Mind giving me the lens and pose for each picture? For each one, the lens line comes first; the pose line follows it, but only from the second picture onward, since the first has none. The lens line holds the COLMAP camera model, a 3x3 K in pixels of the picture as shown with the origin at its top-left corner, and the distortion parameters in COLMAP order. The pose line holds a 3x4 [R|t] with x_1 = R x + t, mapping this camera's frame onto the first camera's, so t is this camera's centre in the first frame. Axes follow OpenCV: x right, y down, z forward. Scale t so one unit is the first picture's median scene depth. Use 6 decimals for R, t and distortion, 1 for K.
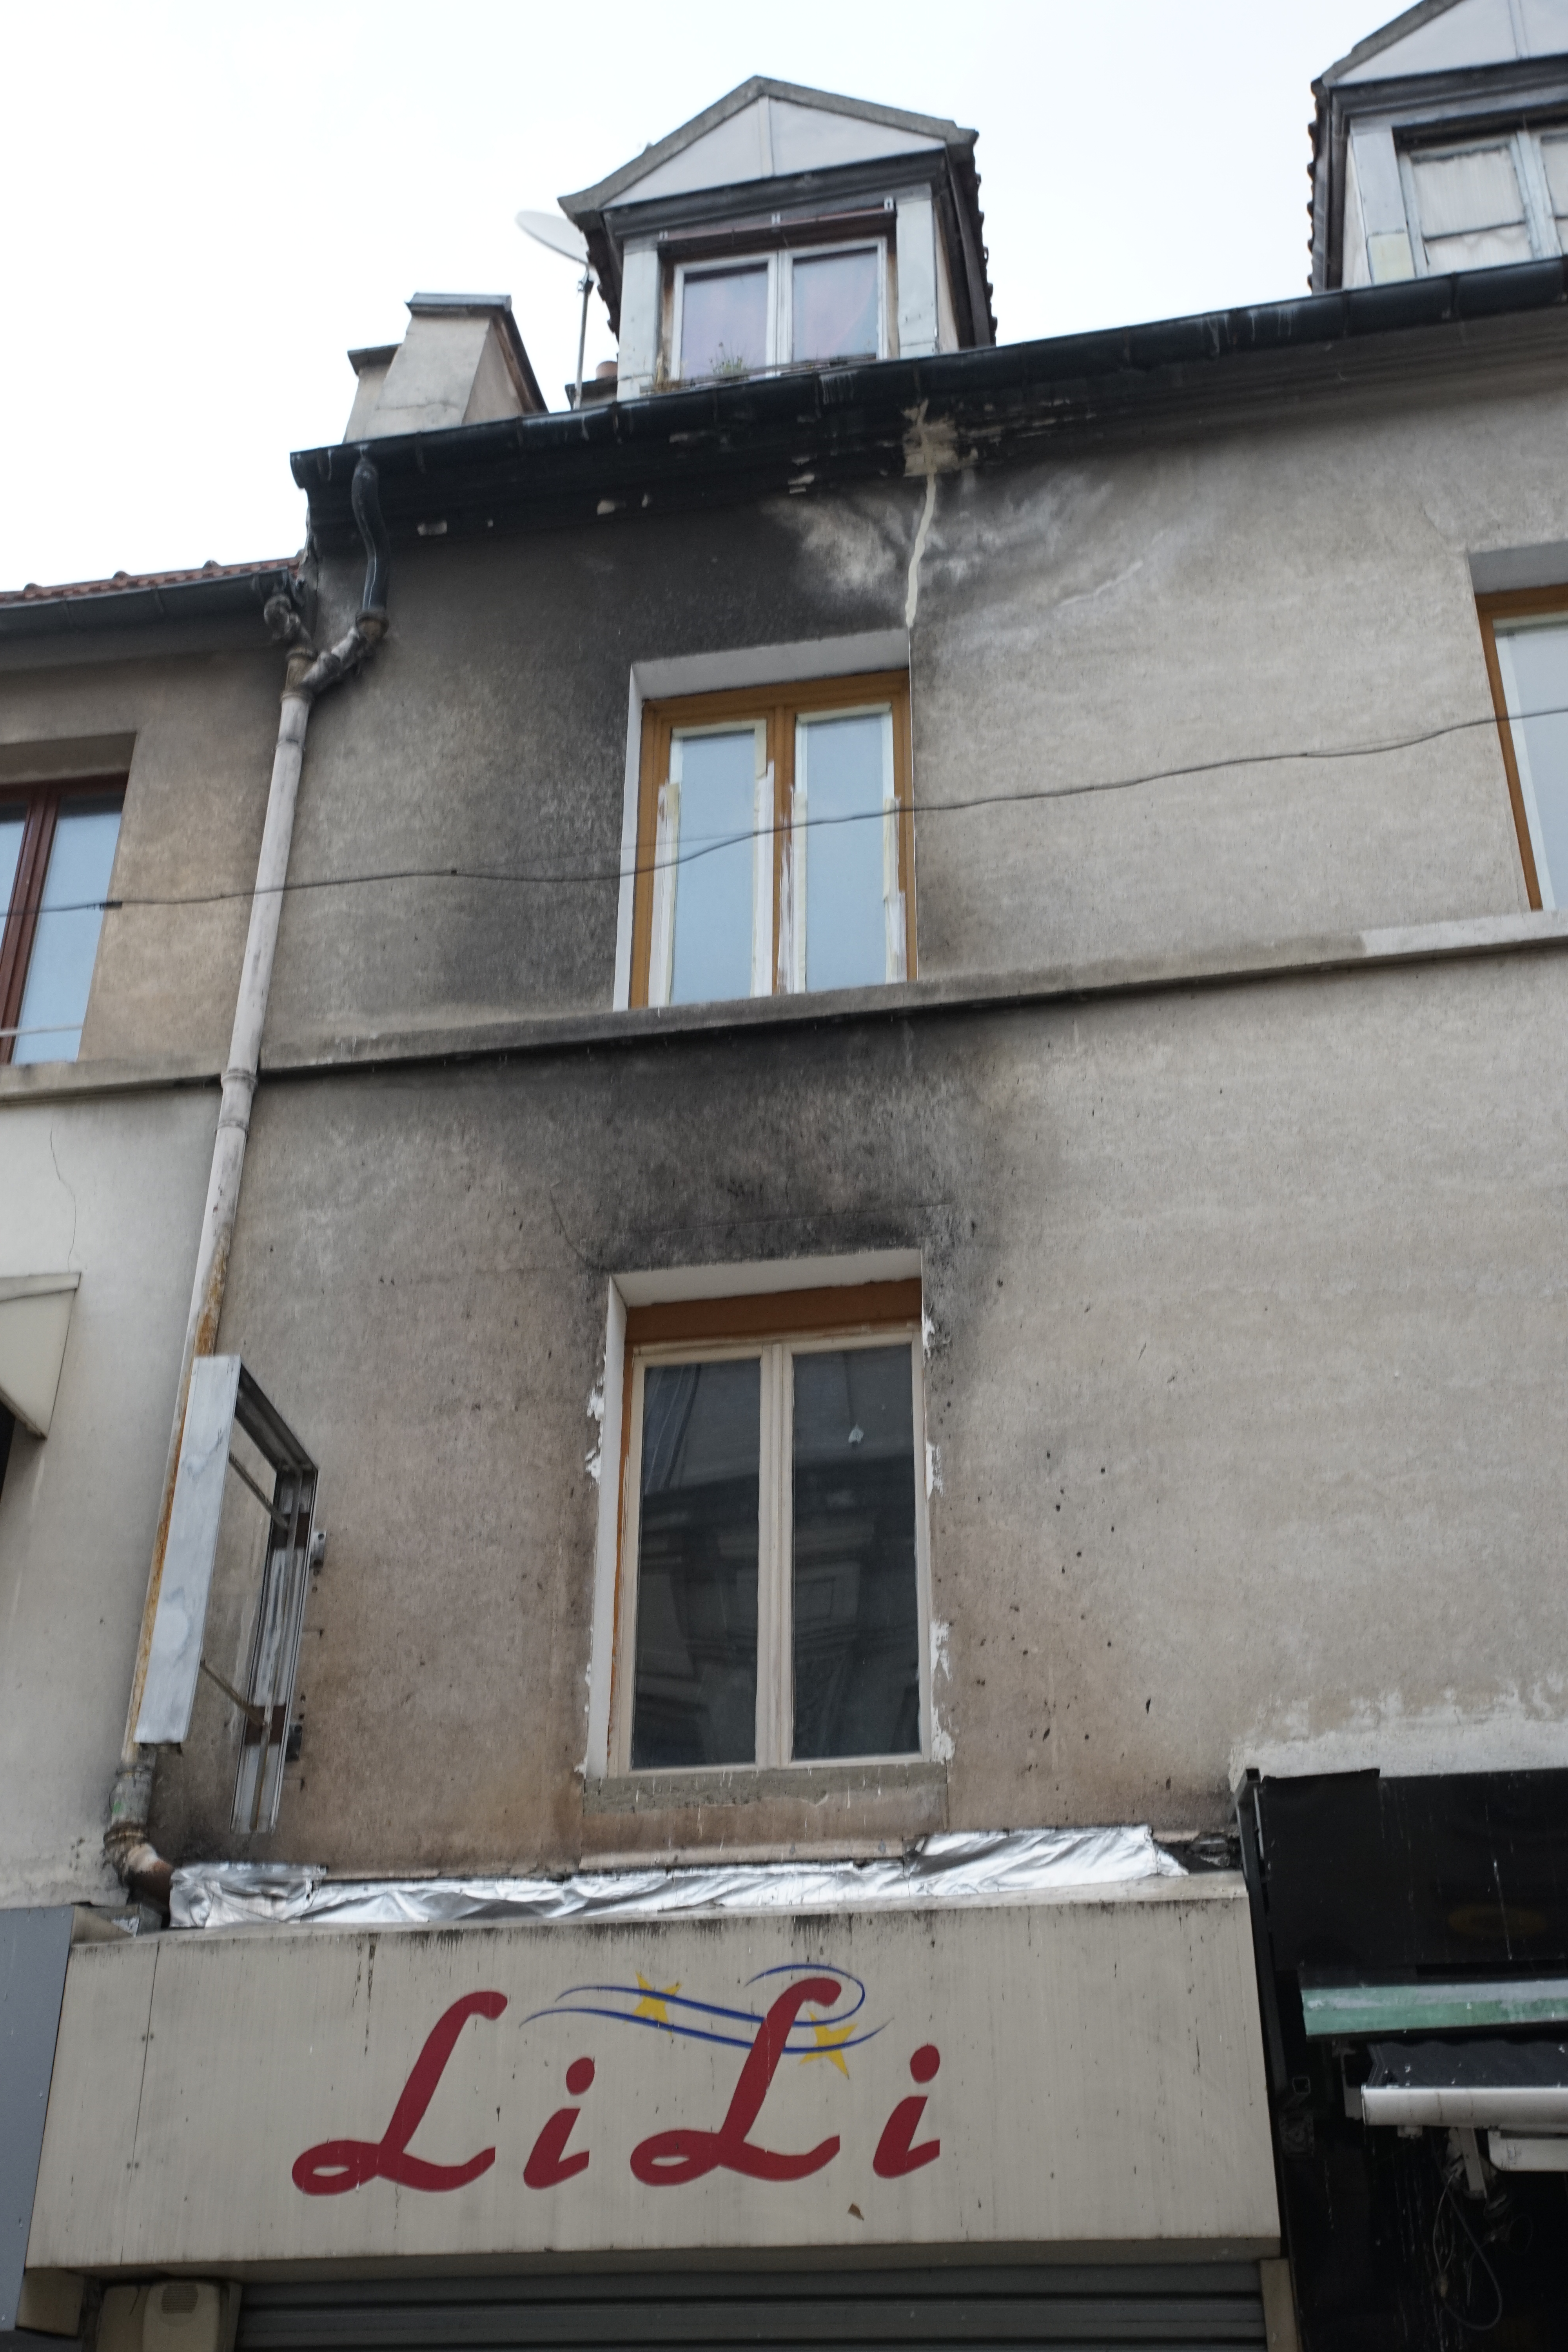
lens RADIAL K [[2549.1, 0, 775.4], [0, 2549.1, 1195.4], [0, 0, 1]] dist [0.037135, 0.038735]
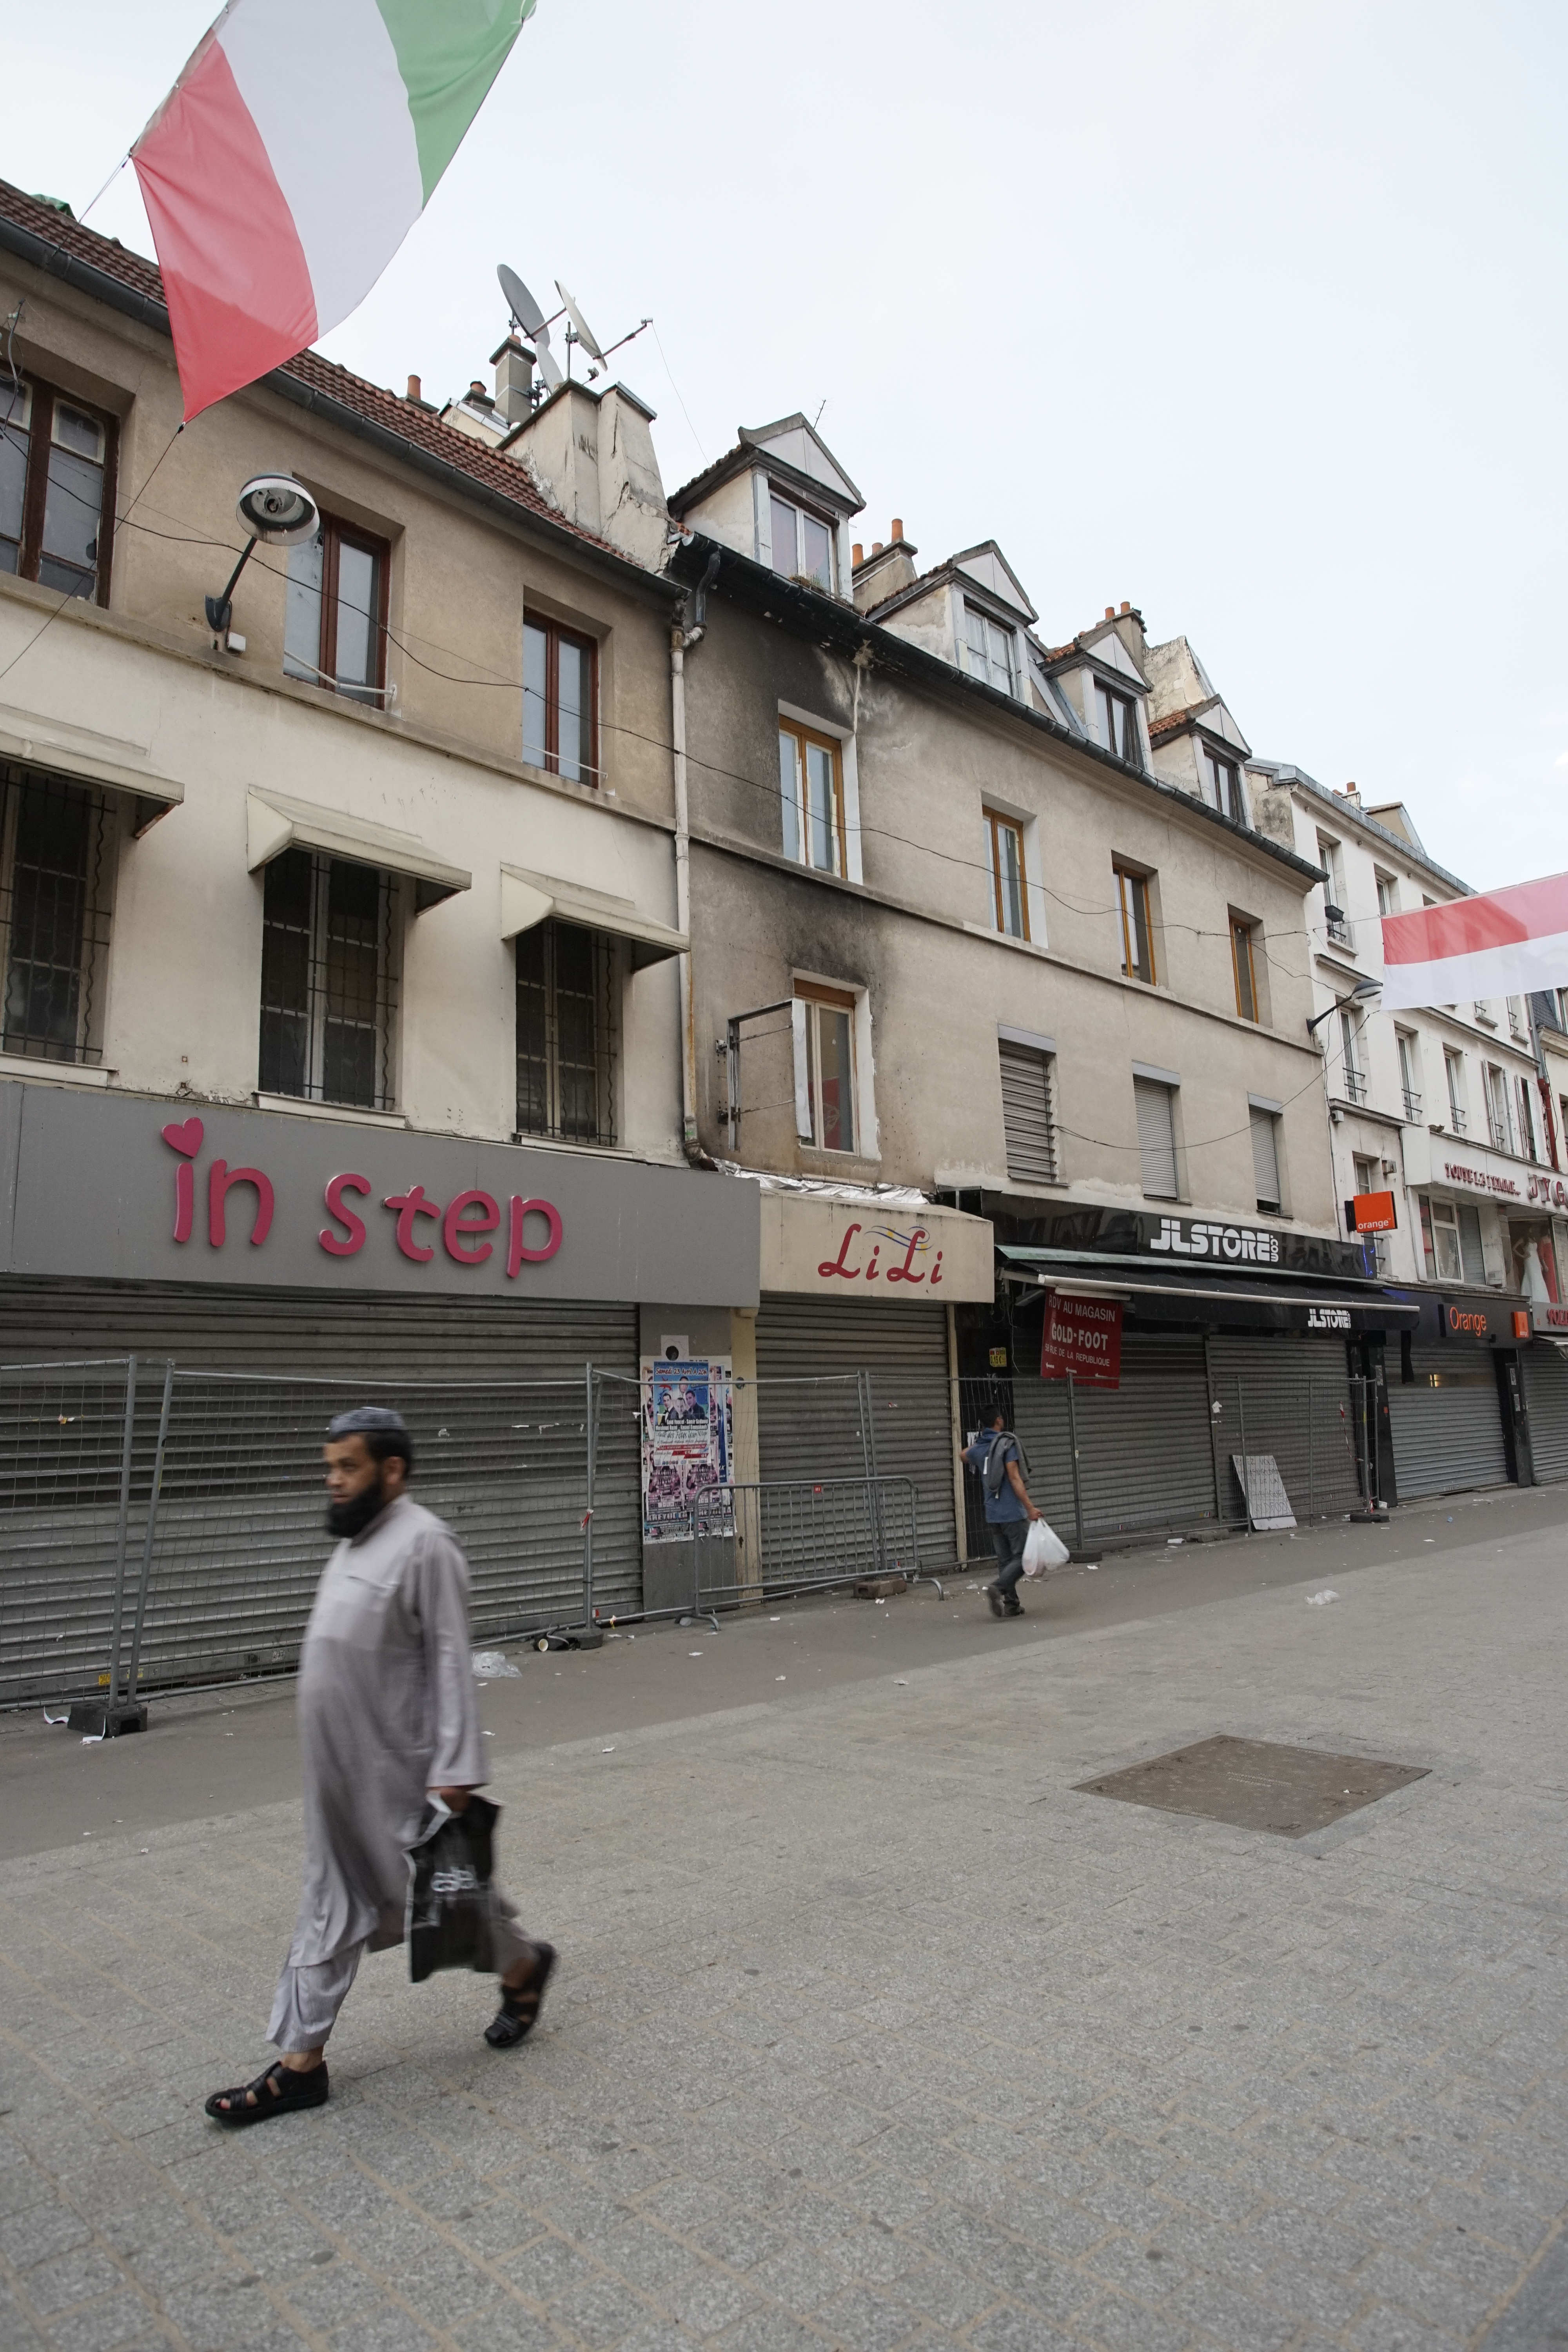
lens RADIAL K [[1389.0, 0, 791.0], [0, 1389.0, 1174.7], [0, 0, 1]] dist [-0.076553, 0.069685]
pose [[0.580038, 0.115570, 0.806350, -1.269251], [-0.388587, 0.909251, 0.149207, 0.011575], [-0.715931, -0.399882, 0.572309, 0.037592]]
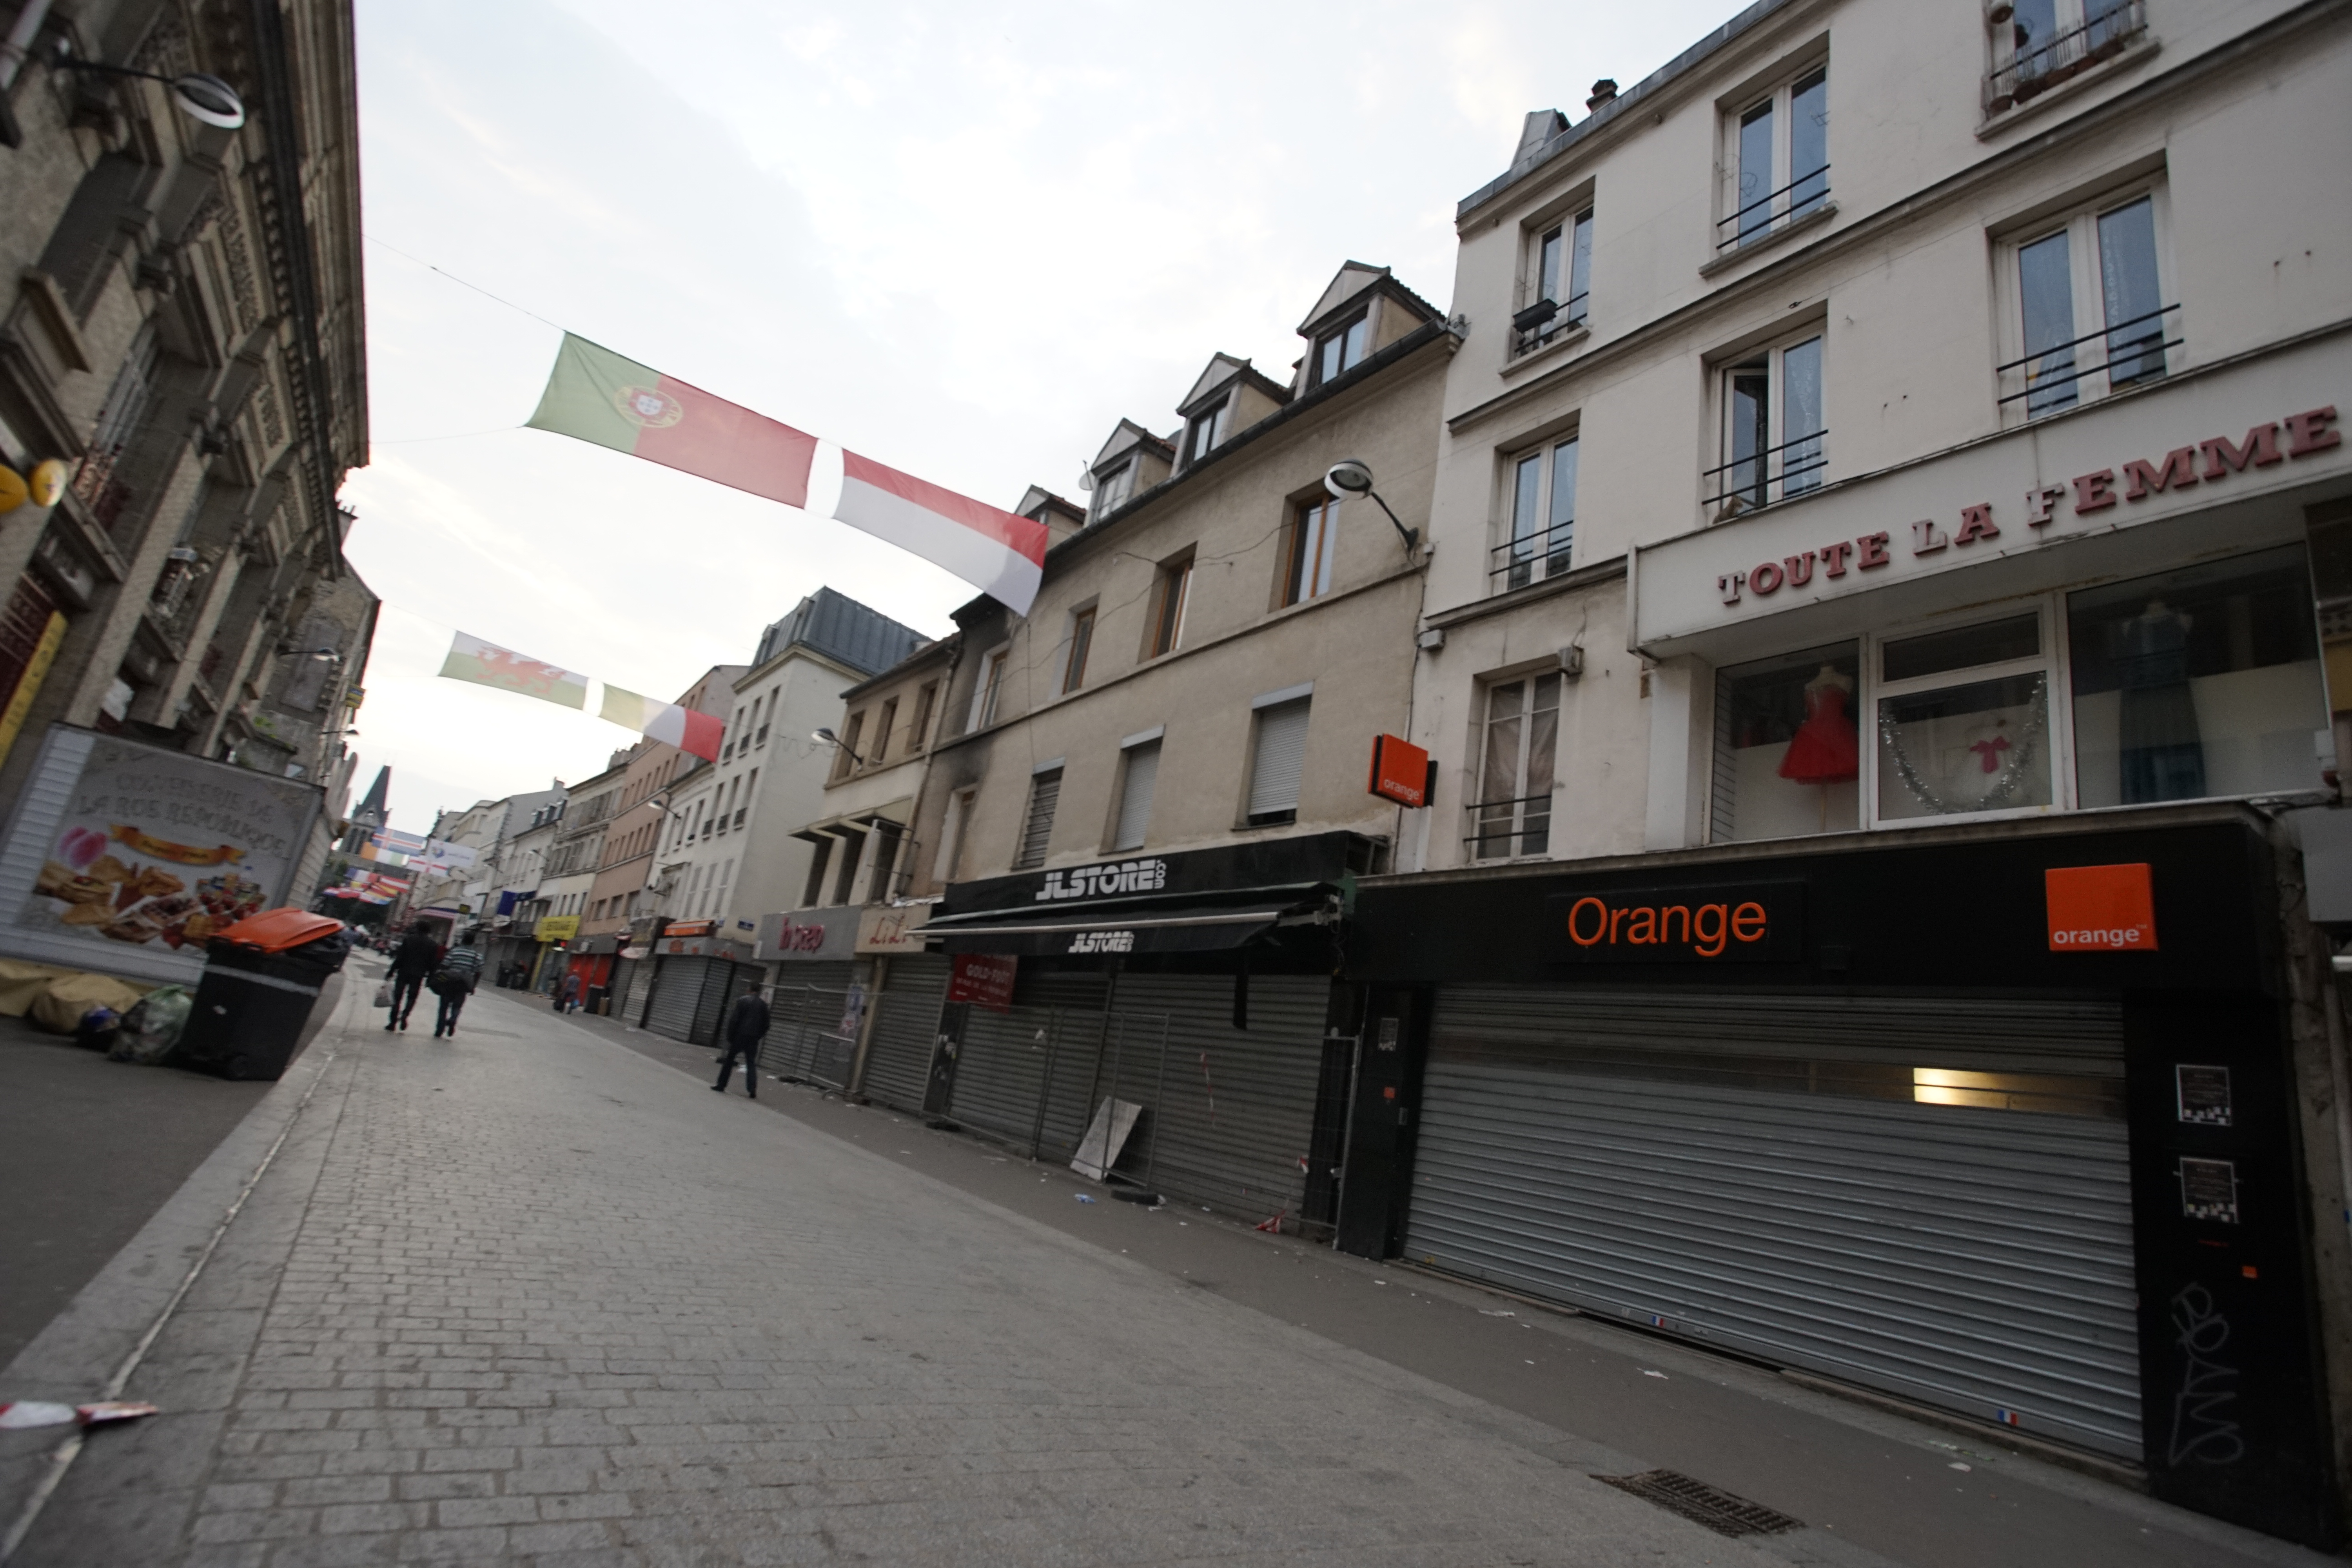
lens RADIAL K [[1144.3, 0, 1170.9], [0, 1144.3, 793.3], [0, 0, 1]] dist [-0.086015, 0.042794]
pose [[0.706379, -0.075161, -0.703832, 1.981164], [0.220503, 0.968234, 0.117906, -0.147897], [0.672612, -0.238483, 0.700514, -0.396717]]
